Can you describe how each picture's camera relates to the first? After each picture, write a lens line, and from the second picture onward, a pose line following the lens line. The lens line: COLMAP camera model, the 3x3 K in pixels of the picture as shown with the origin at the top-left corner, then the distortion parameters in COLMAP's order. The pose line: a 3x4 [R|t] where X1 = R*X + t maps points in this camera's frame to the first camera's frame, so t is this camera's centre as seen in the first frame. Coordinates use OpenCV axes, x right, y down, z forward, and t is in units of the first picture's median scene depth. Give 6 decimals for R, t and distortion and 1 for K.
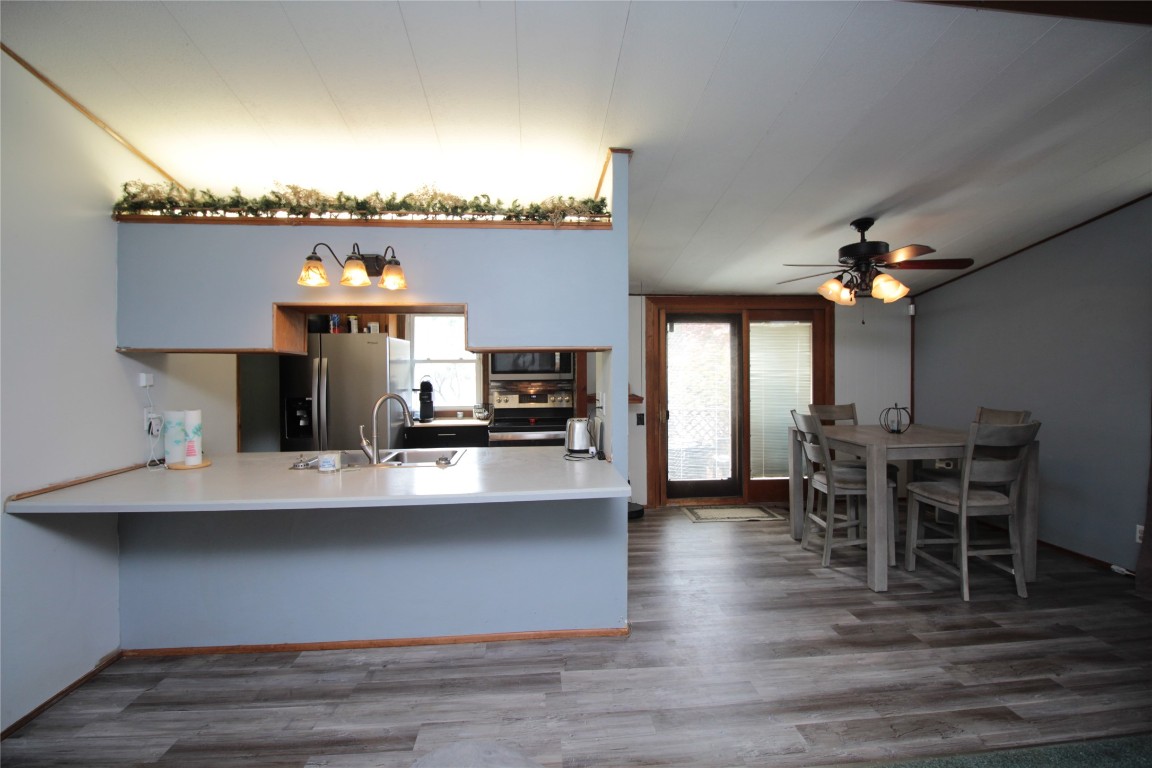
lens RADIAL K [[529.8, 0, 577.3], [0, 529.8, 368.6], [0, 0, 1]] dist [-0.003778, -0.008496]
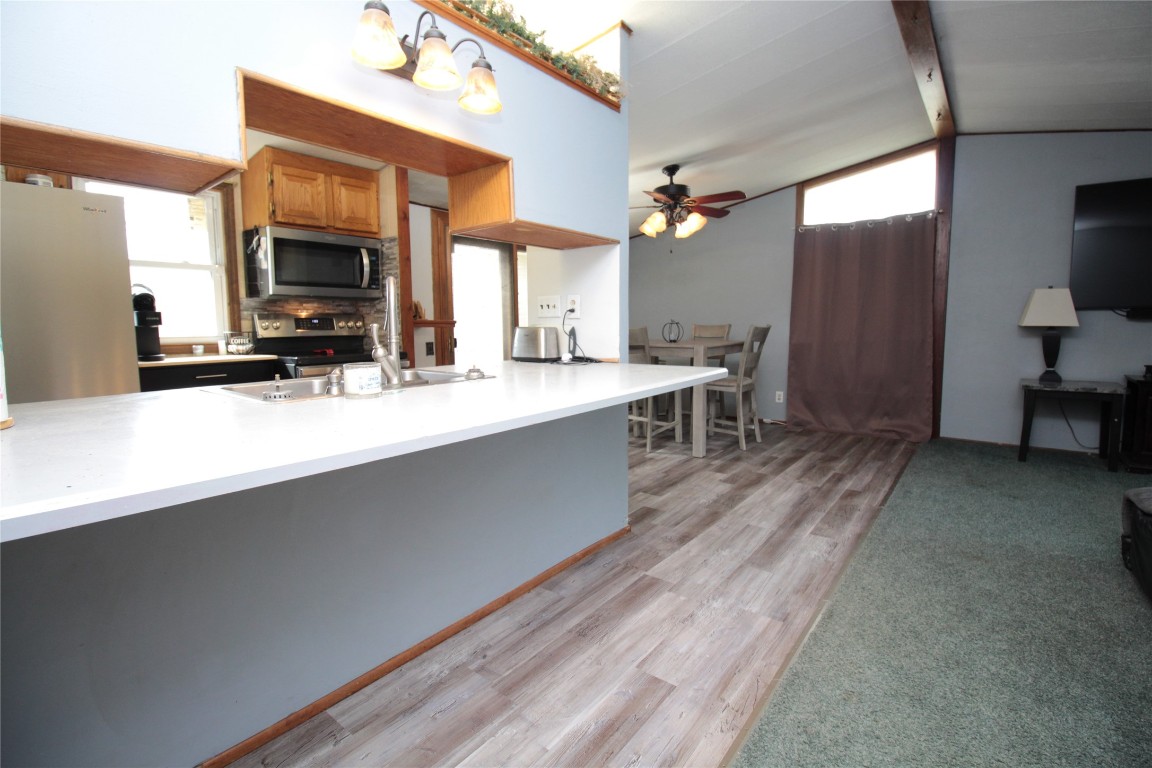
lens RADIAL K [[529.8, 0, 576.0], [0, 529.8, 373.0], [0, 0, 1]] dist [-0.003778, -0.008496]
pose [[0.680107, -0.067689, 0.729981, -0.523215], [0.003753, 0.996037, 0.088863, 0.083103], [-0.733103, -0.057697, 0.677666, 0.305708]]
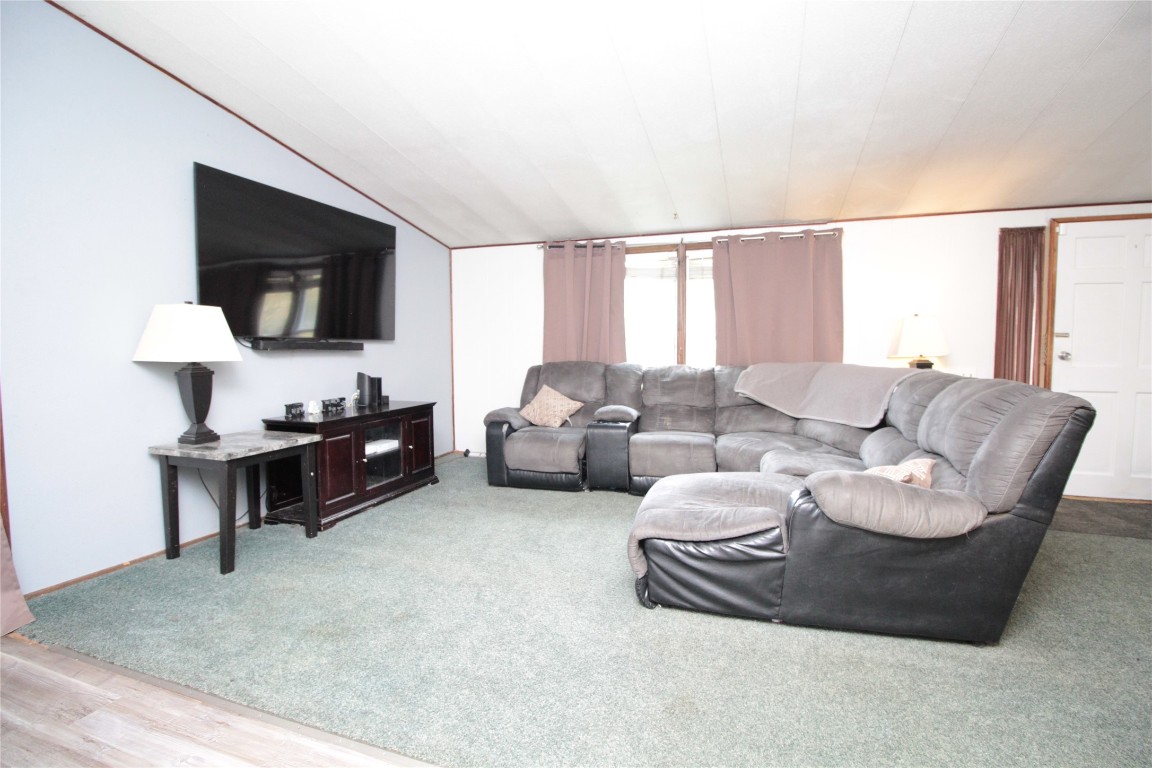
lens RADIAL K [[529.8, 0, 580.1], [0, 529.8, 377.6], [0, 0, 1]] dist [-0.003778, -0.008496]
pose [[-0.913065, -0.011212, 0.407661, 0.181995], [0.010314, 0.998667, 0.050568, 0.077448], [-0.407685, 0.050376, -0.911732, 0.795143]]
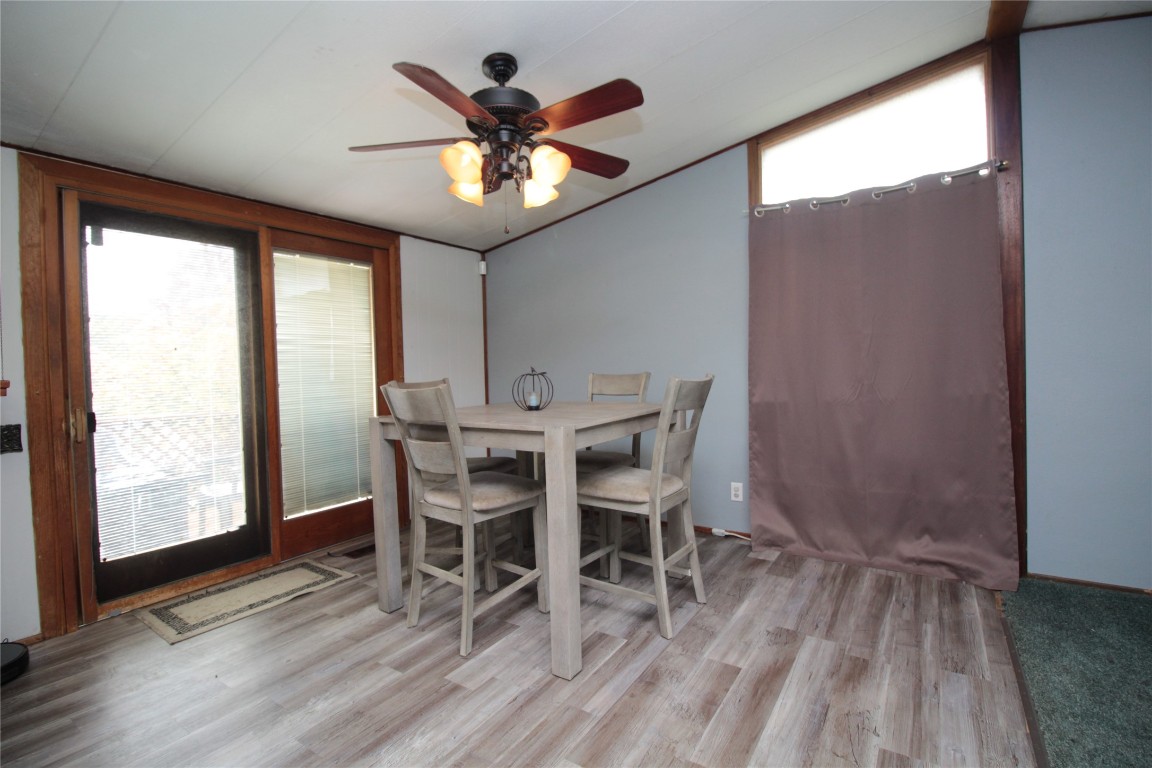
lens RADIAL K [[529.8, 0, 577.2], [0, 529.8, 376.1], [0, 0, 1]] dist [-0.003778, -0.008496]
pose [[0.620033, -0.026237, 0.784137, 0.108773], [0.022809, 0.999621, 0.015411, 0.071062], [-0.784244, 0.008330, 0.620396, 0.555579]]
